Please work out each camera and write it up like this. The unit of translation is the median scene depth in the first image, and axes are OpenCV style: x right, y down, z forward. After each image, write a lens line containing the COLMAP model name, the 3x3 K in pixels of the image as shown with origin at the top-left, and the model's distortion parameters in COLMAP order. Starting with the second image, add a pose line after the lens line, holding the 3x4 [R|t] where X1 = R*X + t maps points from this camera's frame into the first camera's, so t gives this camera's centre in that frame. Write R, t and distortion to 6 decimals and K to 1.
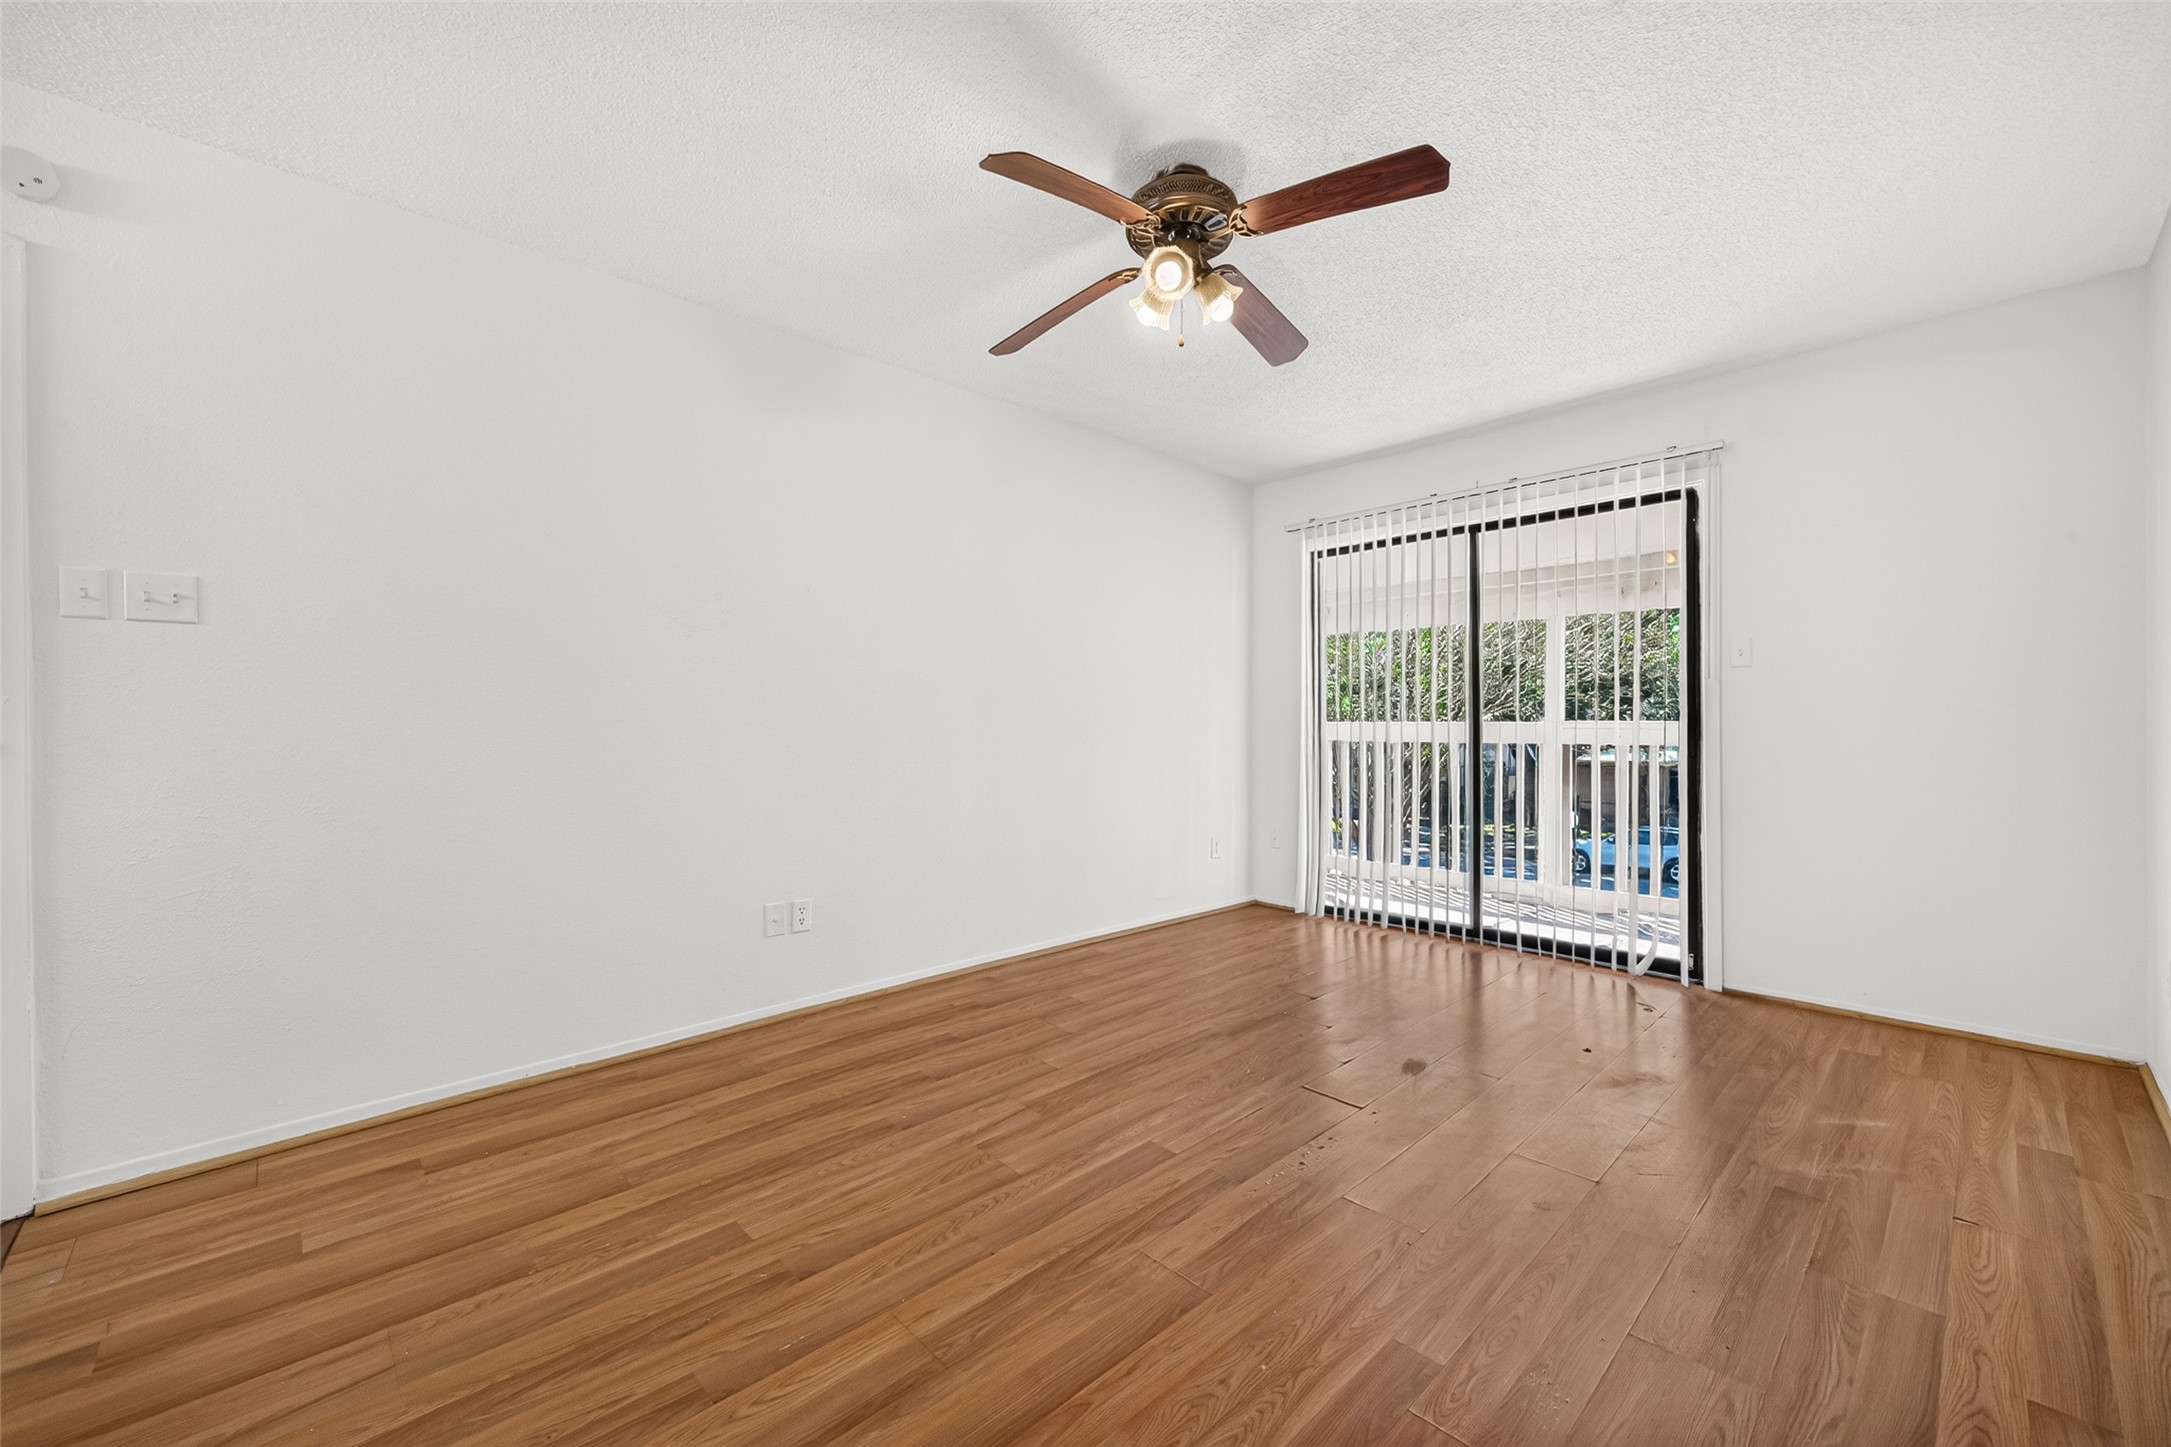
lens RADIAL K [[848.5, 0, 1085.5], [0, 848.5, 723.5], [0, 0, 1]] dist [0.002839, -0.000103]
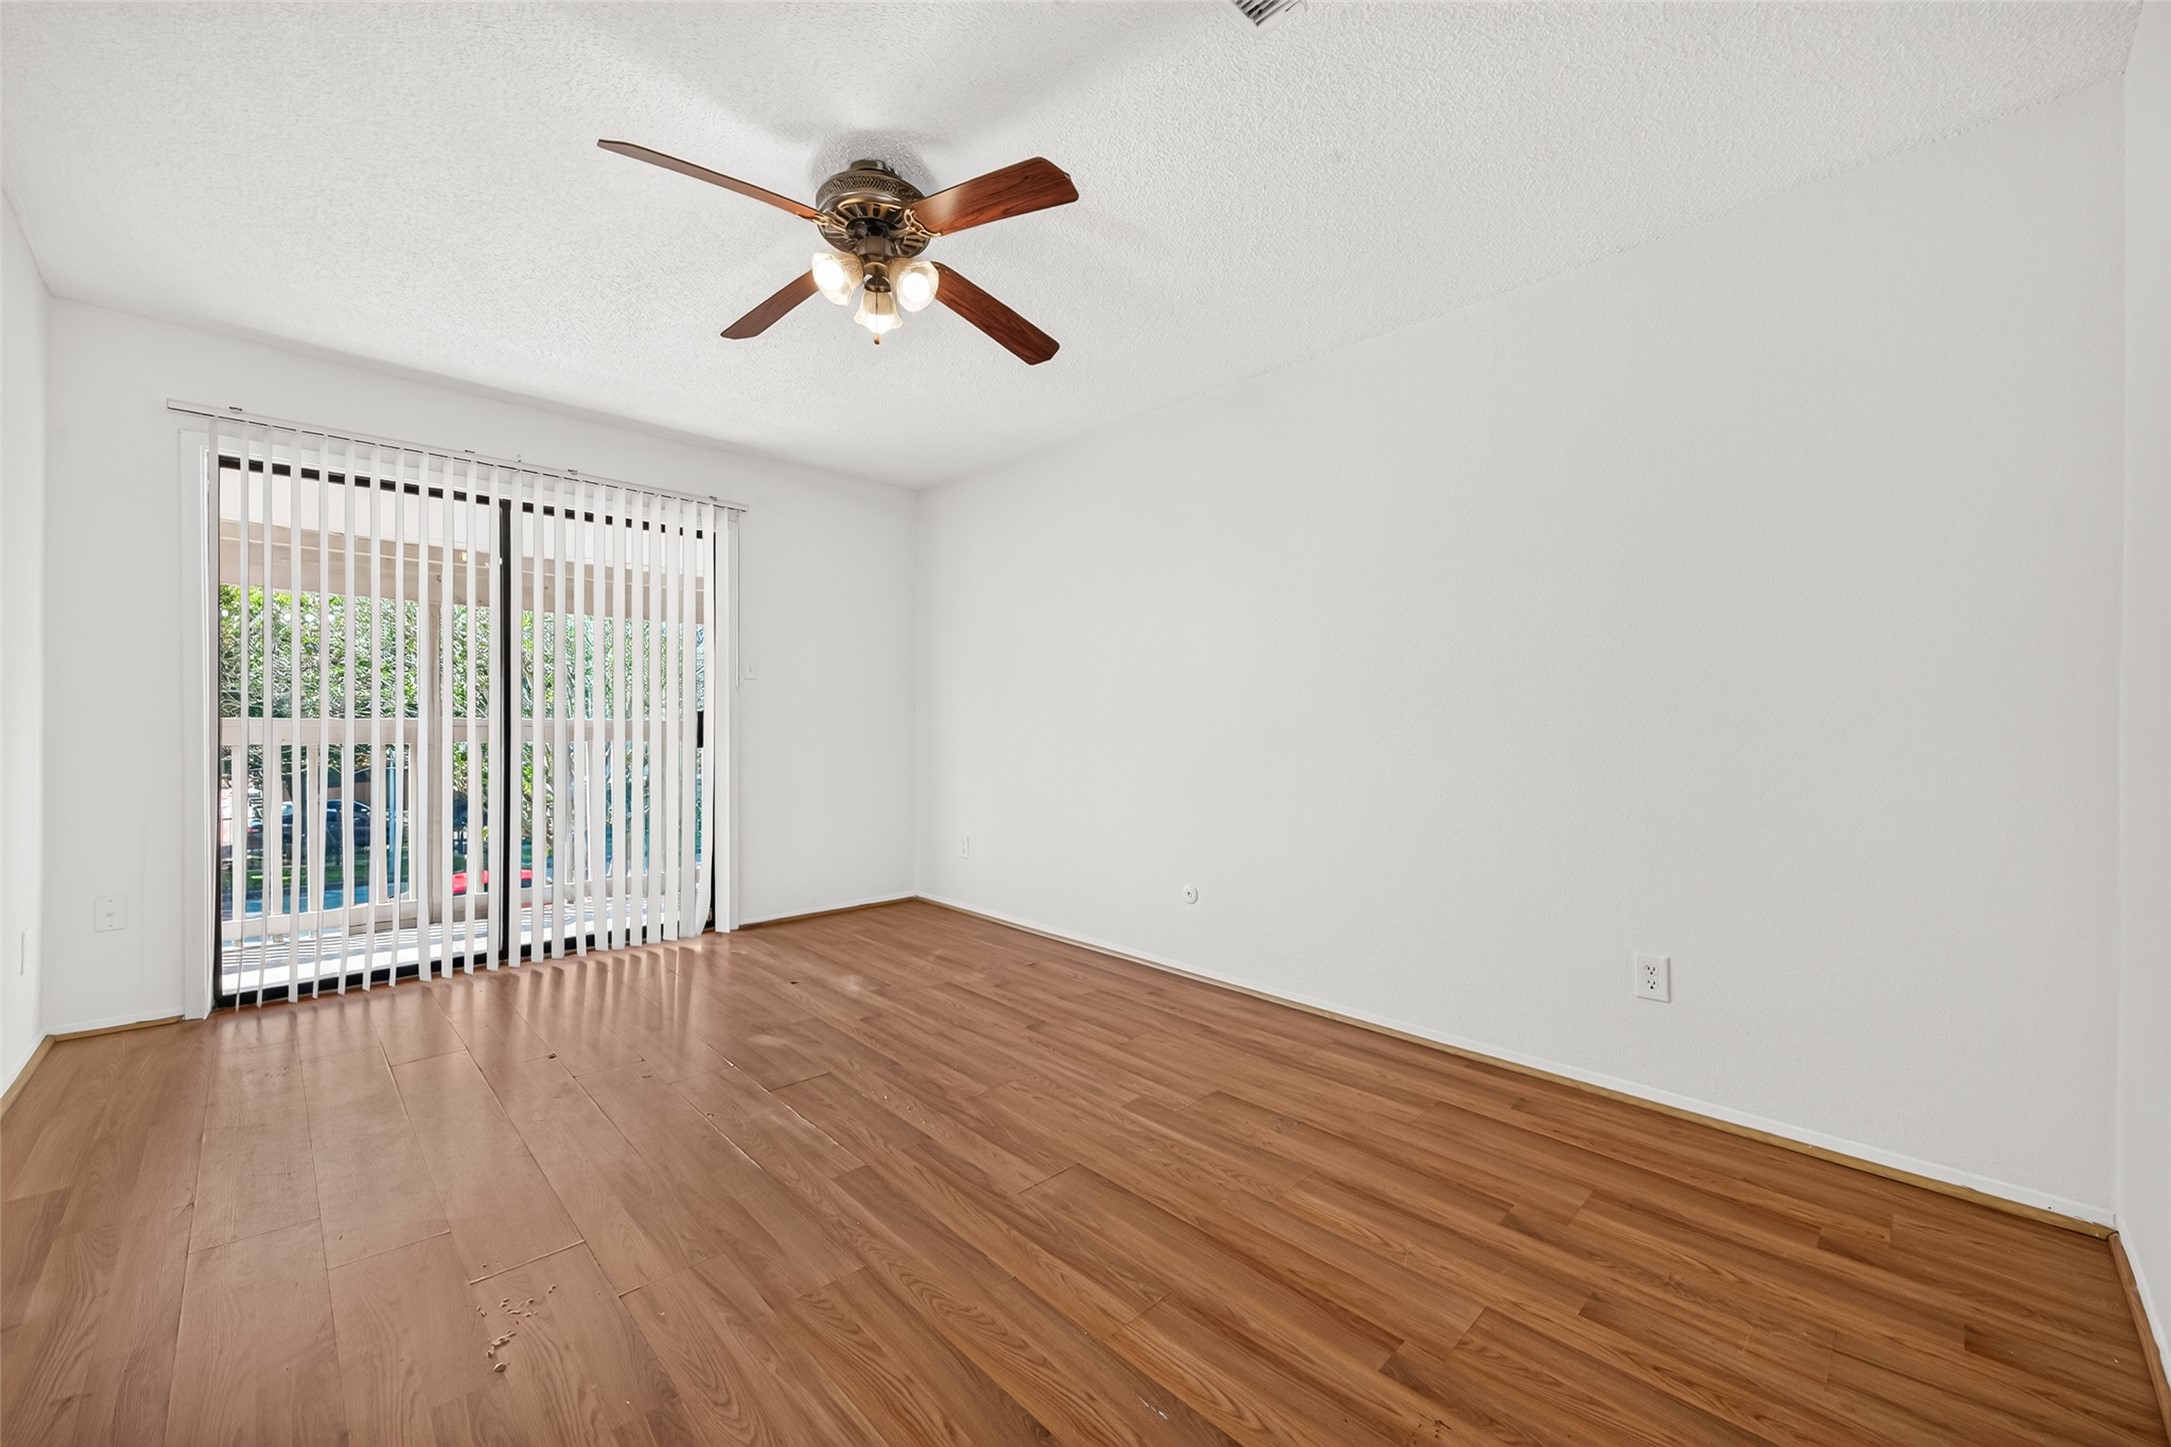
lens RADIAL K [[848.5, 0, 1085.5], [0, 848.5, 723.5], [0, 0, 1]] dist [0.002839, -0.000103]
pose [[-0.016966, 0.000255, 0.999856, -0.839026], [-0.006080, 0.999981, -0.000358, -0.004045], [-0.999838, -0.006085, -0.016964, 0.732480]]
